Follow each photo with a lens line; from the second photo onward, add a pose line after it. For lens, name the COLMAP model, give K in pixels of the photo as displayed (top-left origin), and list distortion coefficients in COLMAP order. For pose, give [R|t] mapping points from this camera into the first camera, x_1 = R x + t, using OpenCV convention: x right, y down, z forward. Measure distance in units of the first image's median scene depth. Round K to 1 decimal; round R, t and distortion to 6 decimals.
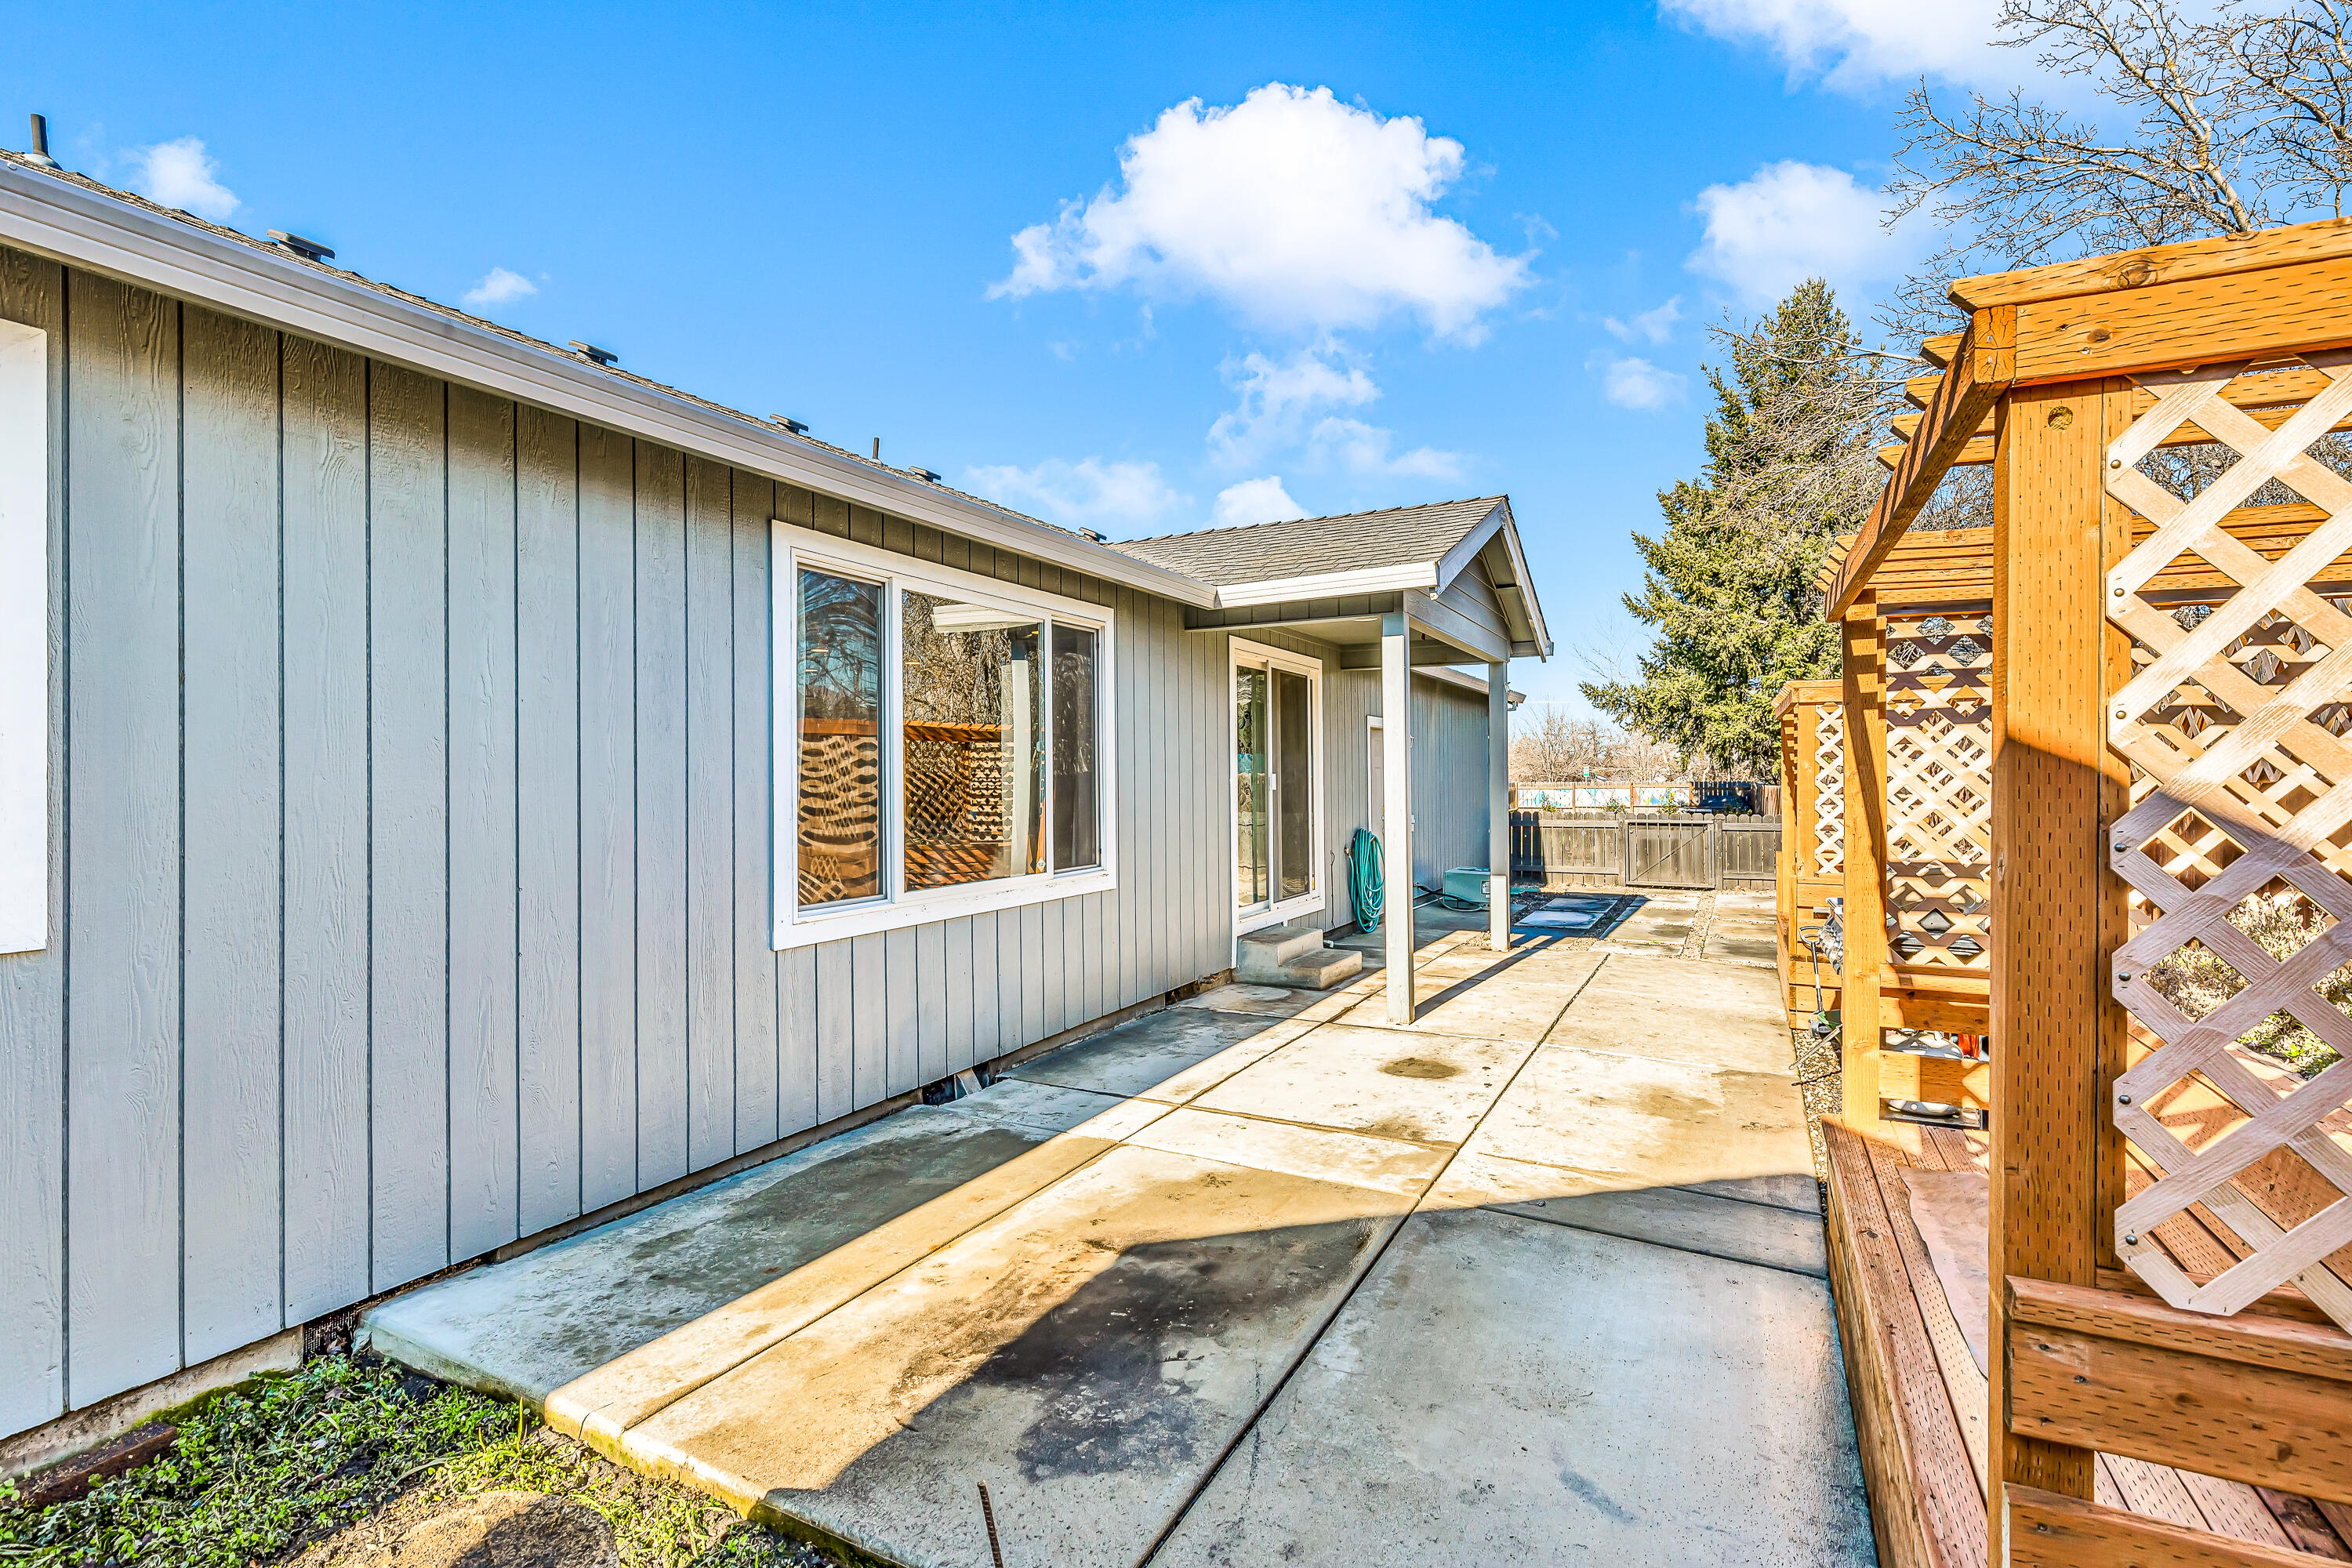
lens RADIAL K [[1084.8, 0, 1178.5], [0, 1084.8, 772.7], [0, 0, 1]] dist [0.015646, -0.000038]
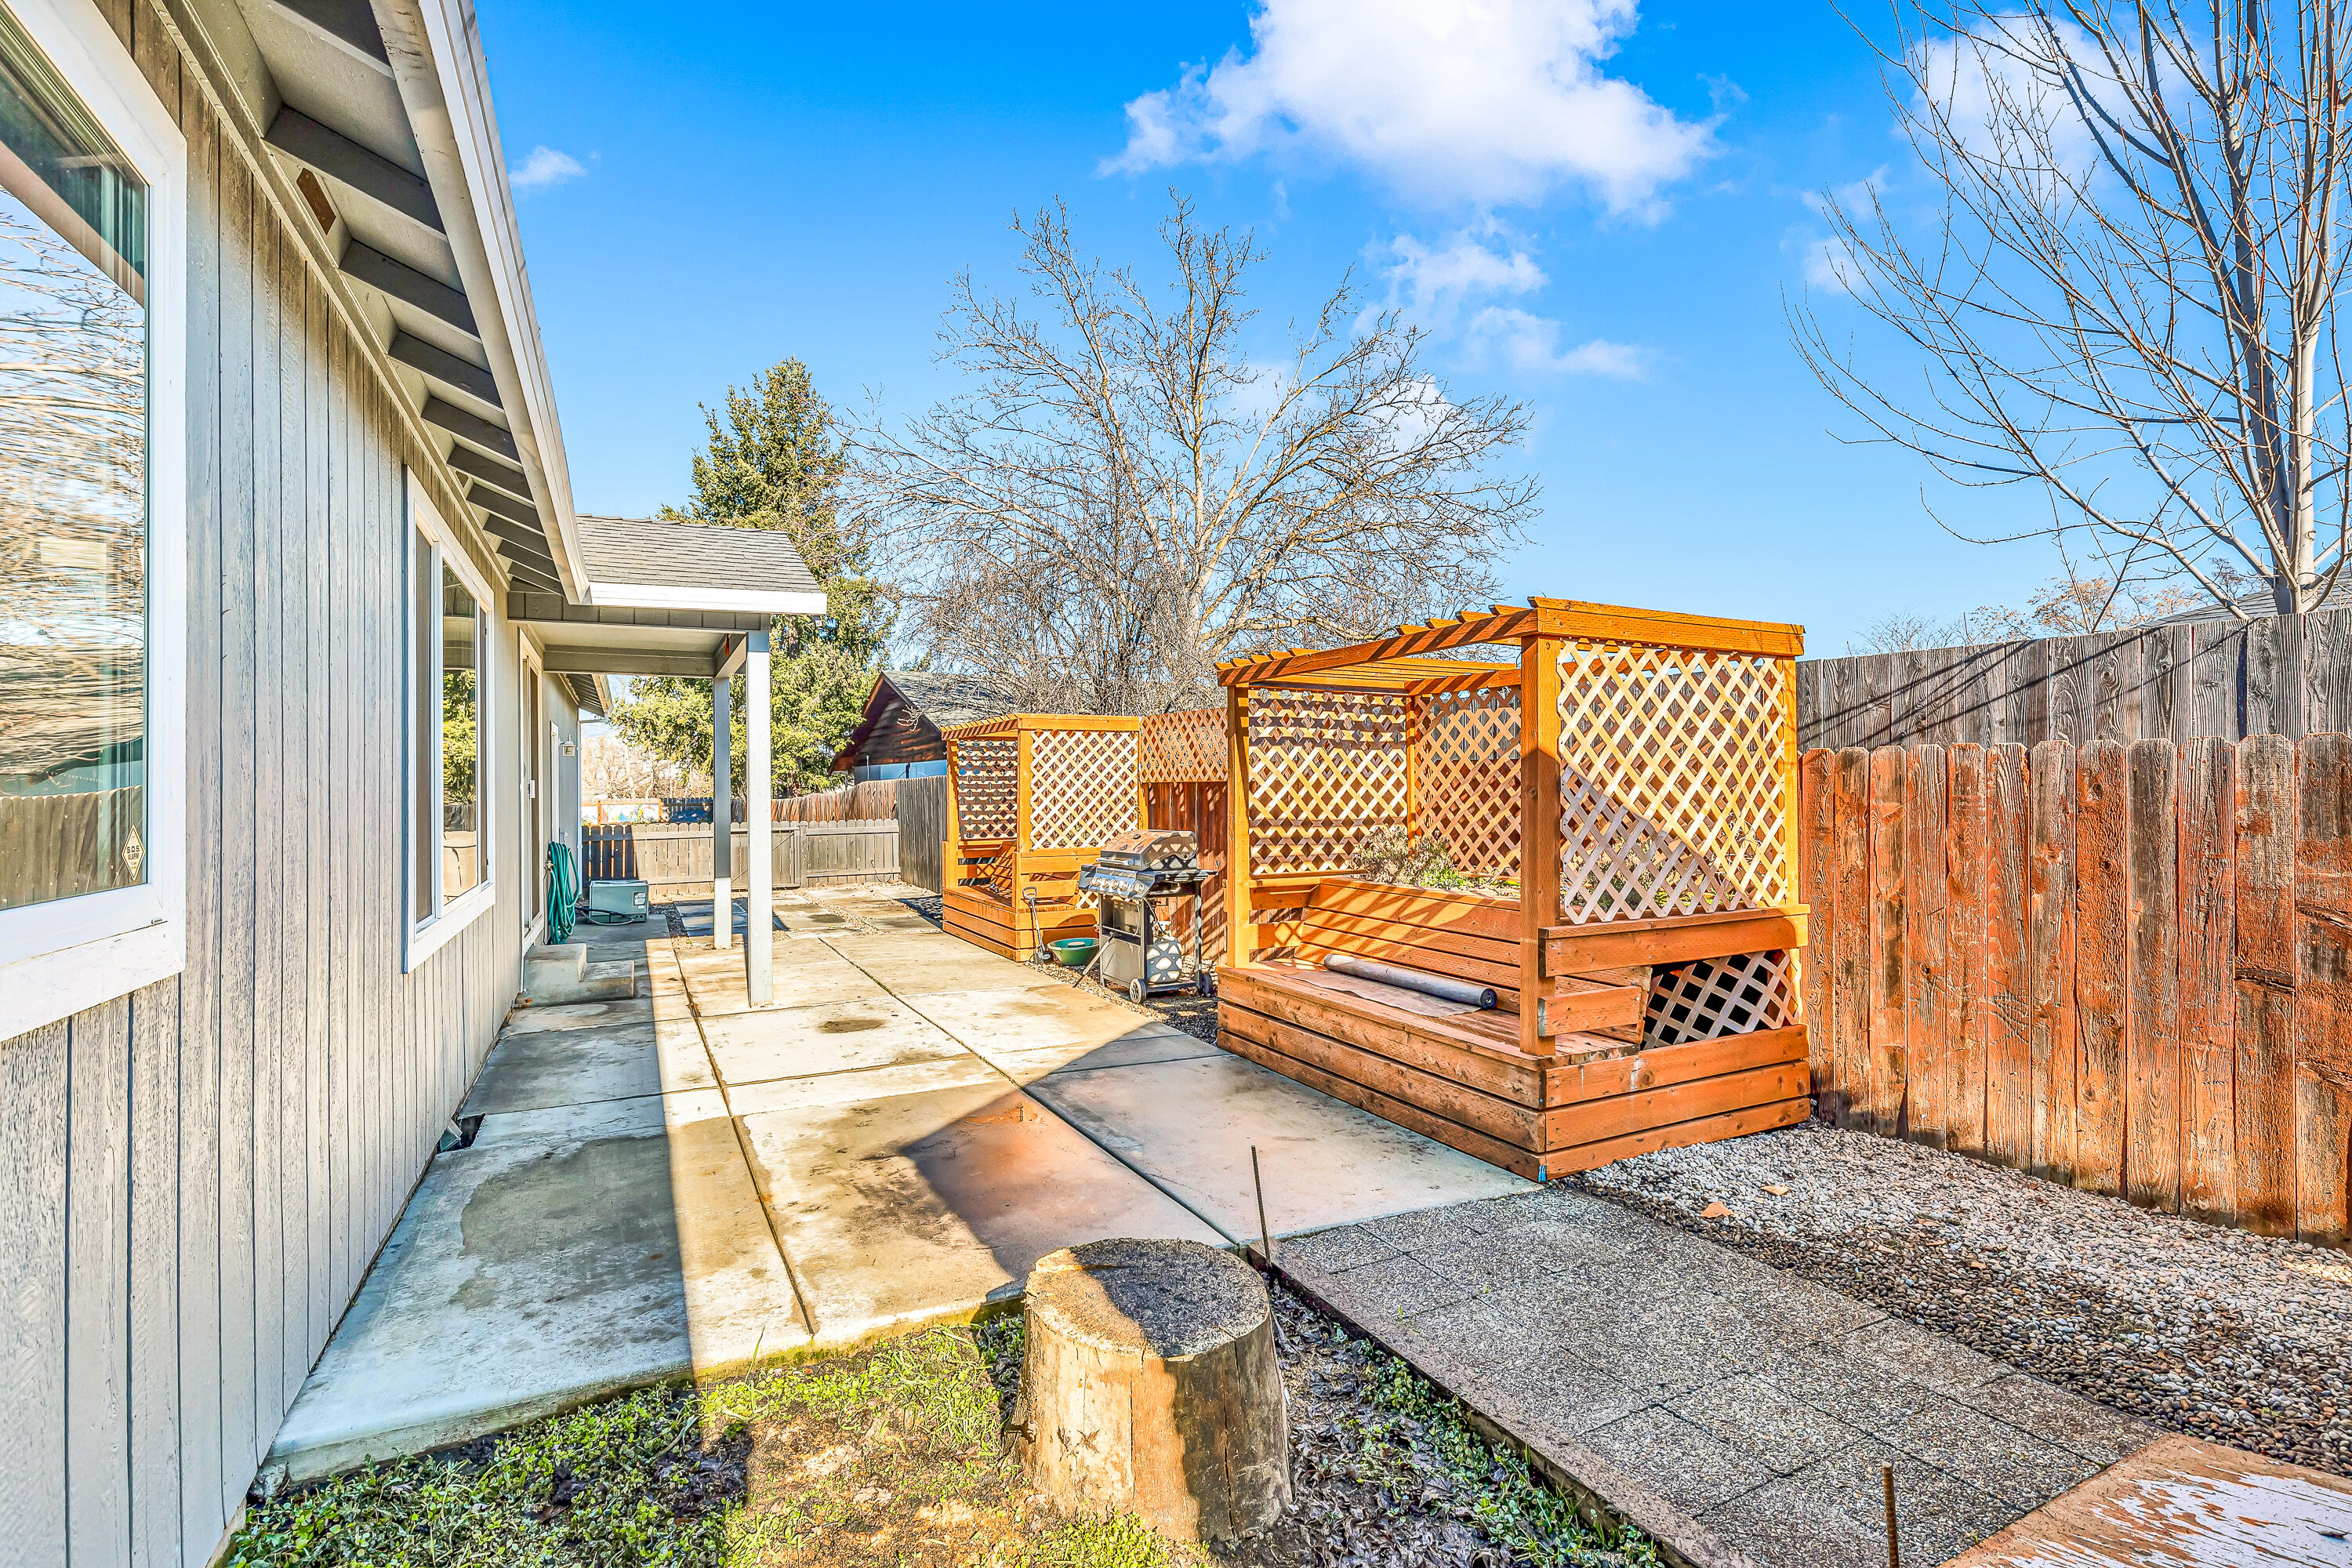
lens RADIAL K [[1084.8, 0, 1181.9], [0, 1084.8, 784.0], [0, 0, 1]] dist [0.015646, -0.000038]
pose [[0.591081, 0.000004, 0.806612, -0.802434], [0.005475, 0.999977, -0.004017, 0.025465], [-0.806594, 0.006790, 0.591067, 0.012261]]
